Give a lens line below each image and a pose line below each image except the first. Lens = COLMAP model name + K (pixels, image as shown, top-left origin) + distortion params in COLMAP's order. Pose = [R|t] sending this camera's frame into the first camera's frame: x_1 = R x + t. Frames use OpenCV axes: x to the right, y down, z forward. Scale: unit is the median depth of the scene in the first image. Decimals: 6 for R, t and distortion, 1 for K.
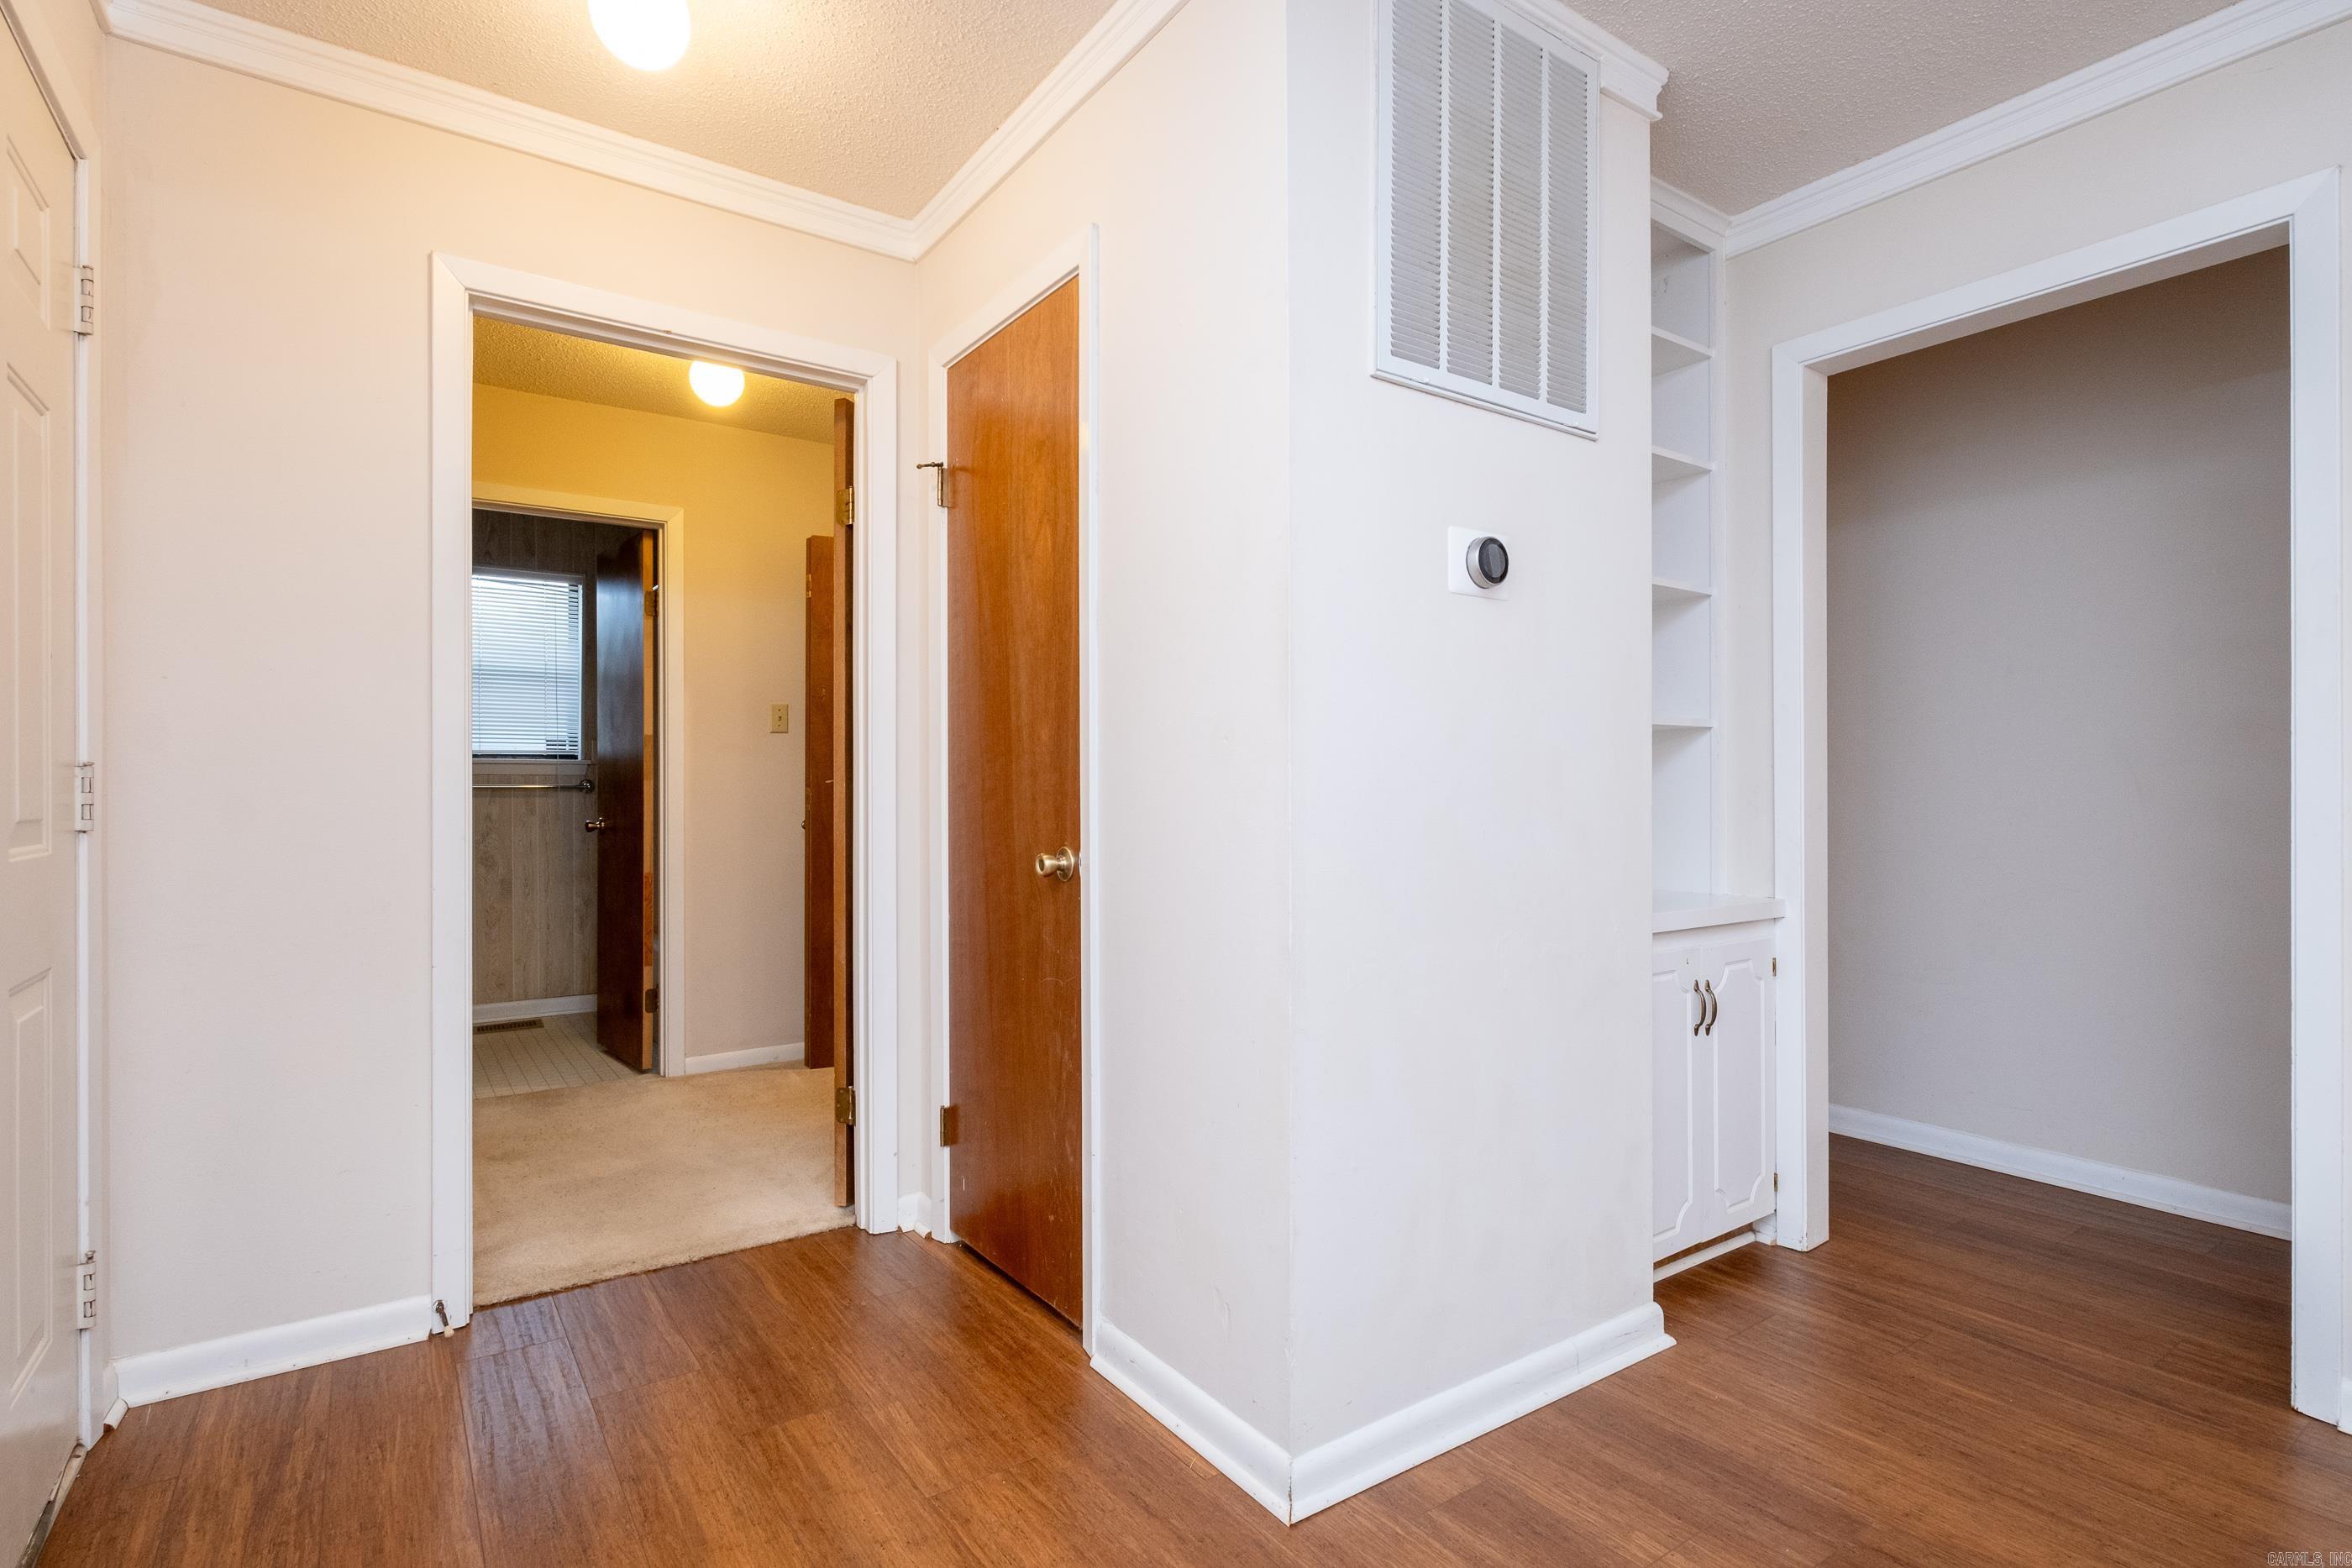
lens RADIAL K [[1126.2, 0, 1172.1], [0, 1126.2, 794.6], [0, 0, 1]] dist [-0.001460, -0.016819]
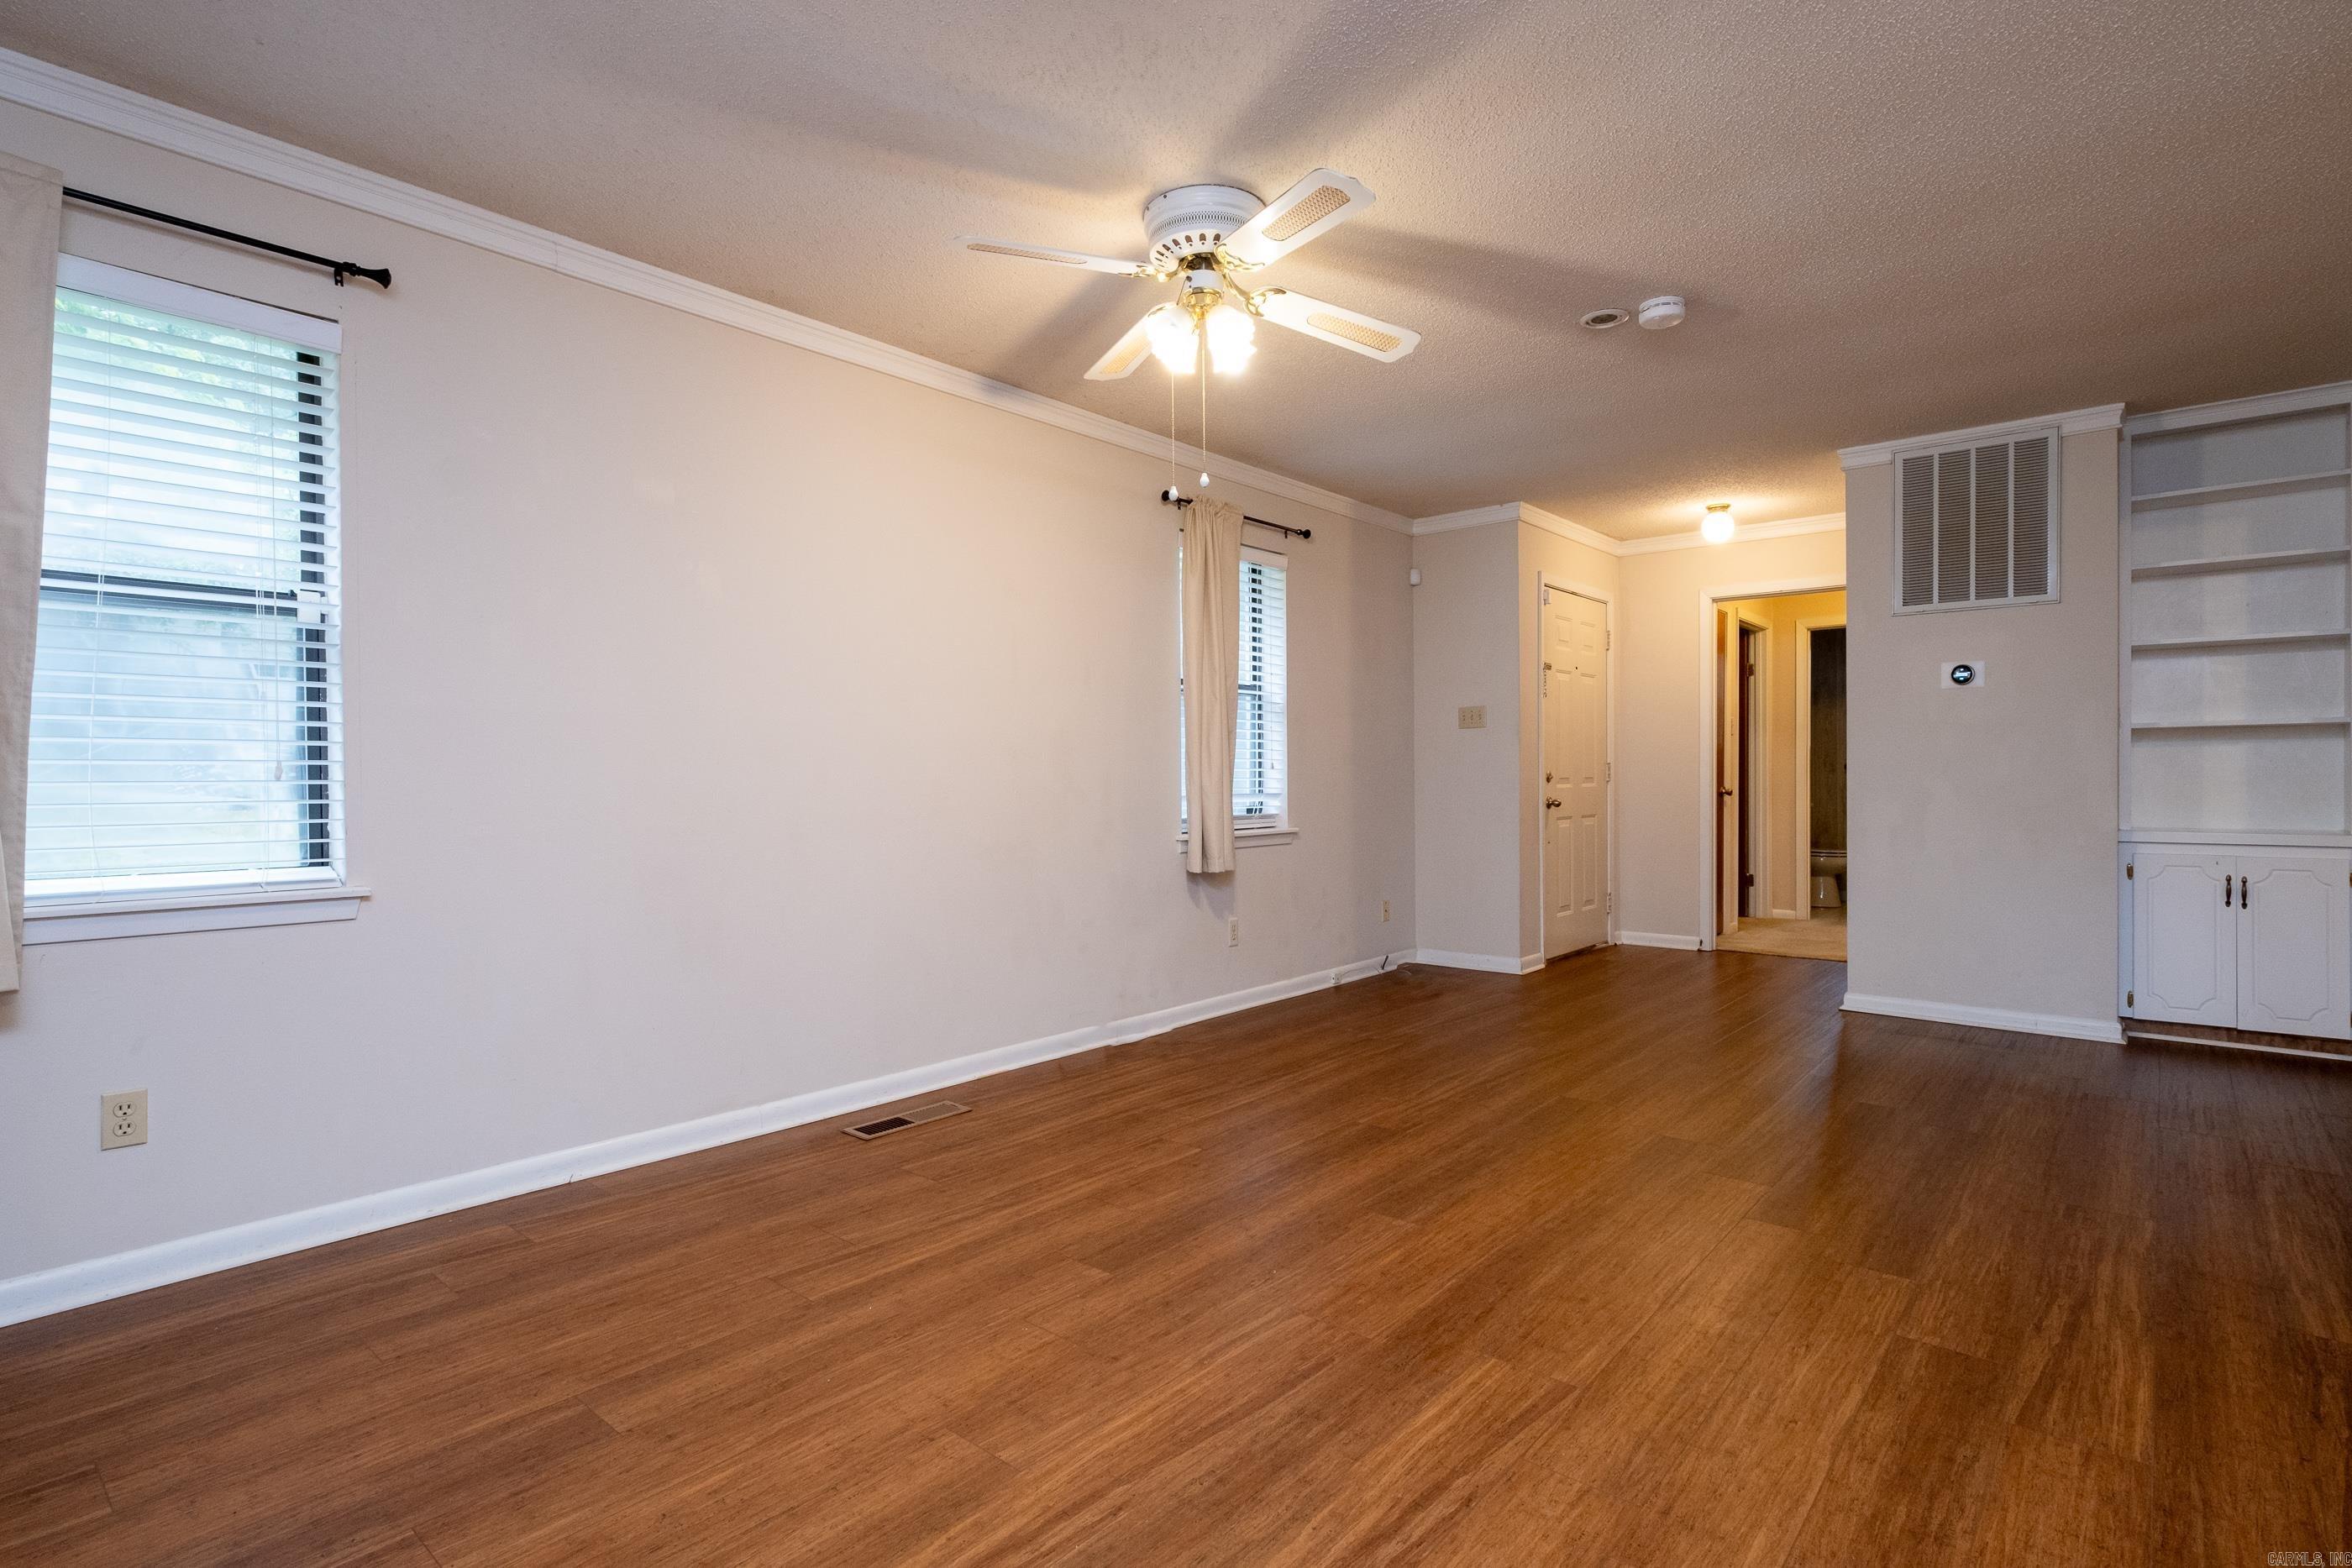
lens RADIAL K [[1150.4, 0, 1170.8], [0, 1150.4, 783.3], [0, 0, 1]] dist [-0.001795, -0.001478]
pose [[0.233562, 0.007857, -0.972310, 1.034998], [0.001102, 0.999965, 0.008346, 0.004302], [0.972341, -0.003021, 0.233545, -0.565675]]
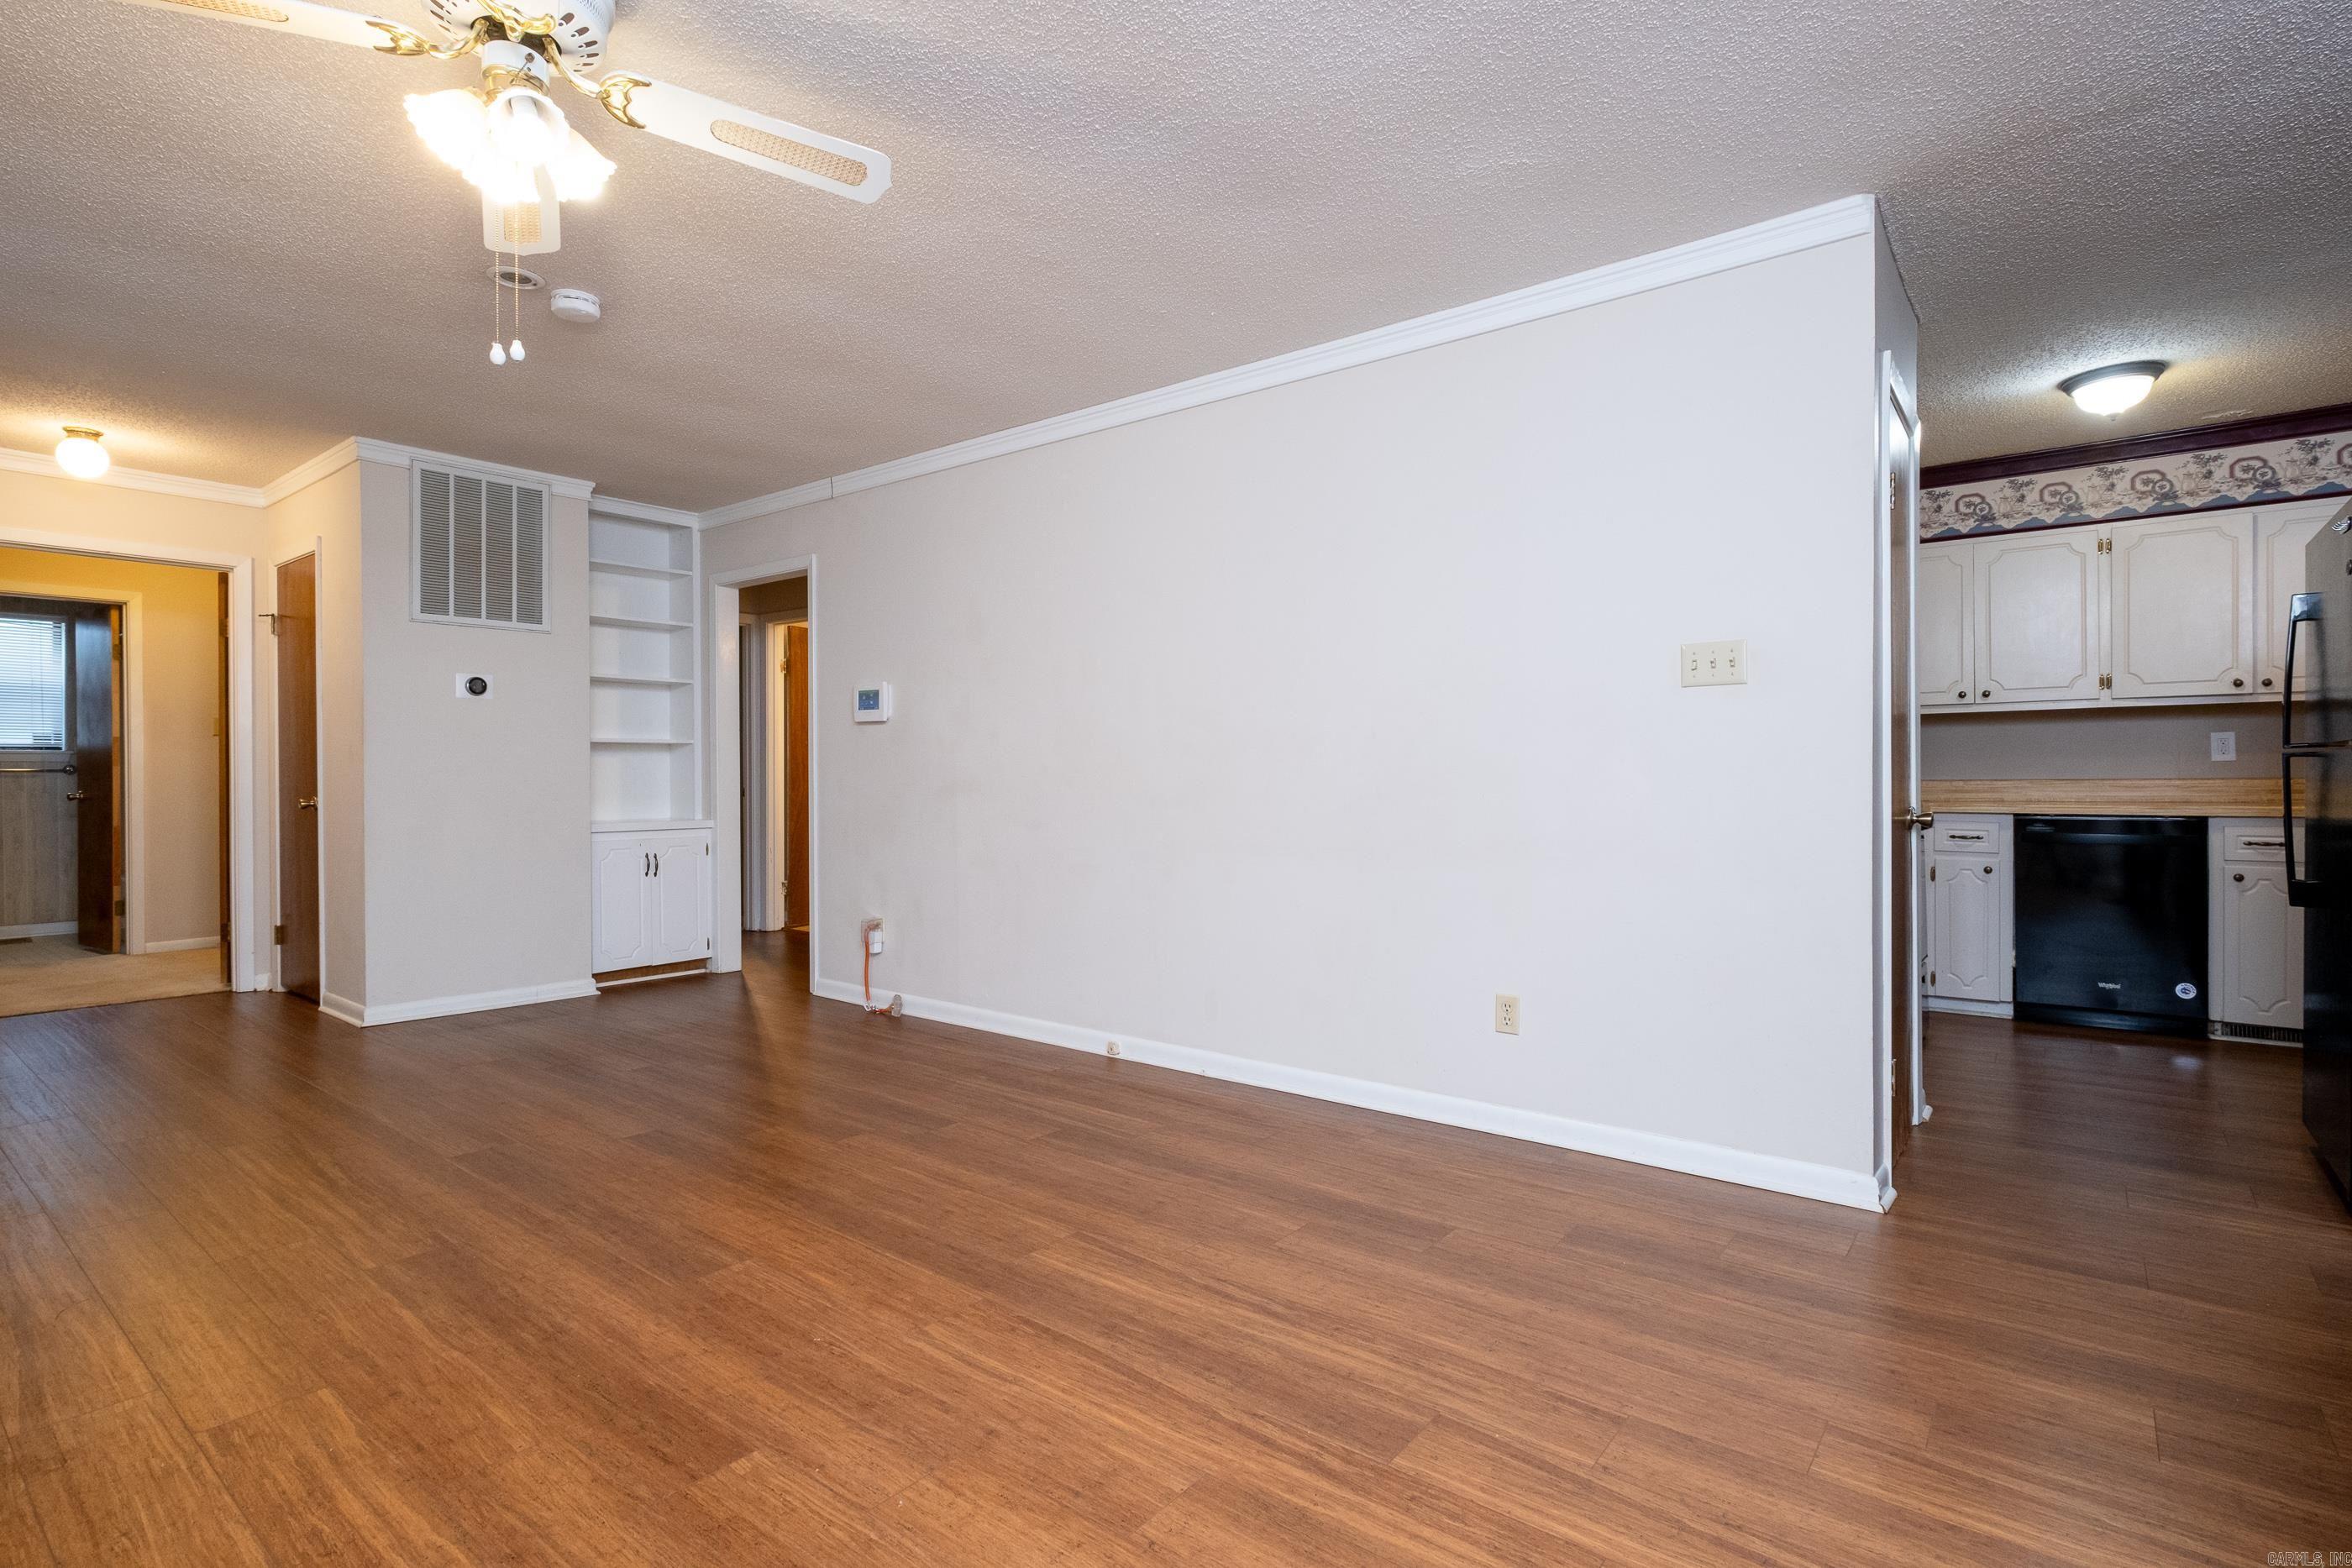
lens RADIAL K [[1150.4, 0, 1170.8], [0, 1150.4, 783.3], [0, 0, 1]] dist [-0.001795, -0.001478]
pose [[0.961361, -0.002649, 0.275279, 0.494165], [0.001364, 0.999987, 0.004860, 0.005391], [-0.275288, -0.004297, 0.961352, -0.916615]]
